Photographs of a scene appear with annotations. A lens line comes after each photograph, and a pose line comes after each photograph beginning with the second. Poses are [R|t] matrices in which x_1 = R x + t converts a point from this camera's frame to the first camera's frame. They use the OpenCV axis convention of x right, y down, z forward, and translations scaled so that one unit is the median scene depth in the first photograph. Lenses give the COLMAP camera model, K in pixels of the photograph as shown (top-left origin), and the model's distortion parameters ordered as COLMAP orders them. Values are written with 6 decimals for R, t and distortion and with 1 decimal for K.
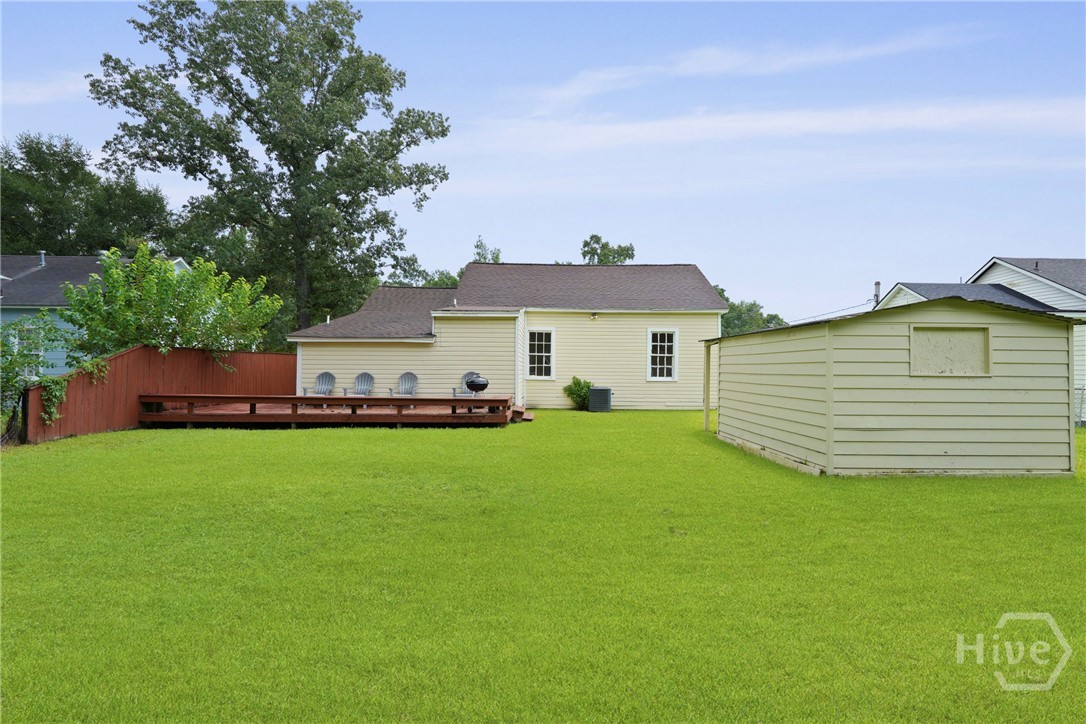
lens RADIAL K [[485.6, 0, 550.4], [0, 485.6, 369.8], [0, 0, 1]] dist [-0.014619, 0.012028]
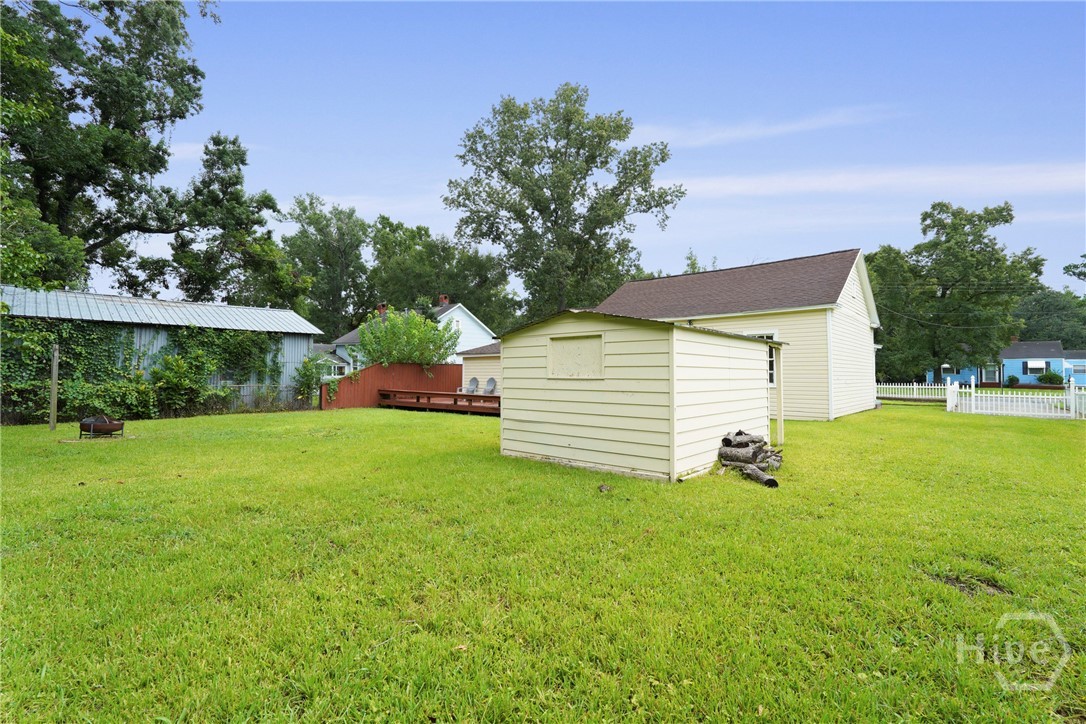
lens RADIAL K [[485.6, 0, 550.4], [0, 485.6, 369.8], [0, 0, 1]] dist [-0.014619, 0.012028]
pose [[0.751008, -0.010657, -0.660207, 0.541895], [0.001465, 0.999894, -0.014474, 0.003038], [0.660292, 0.009903, 0.750944, 0.034944]]
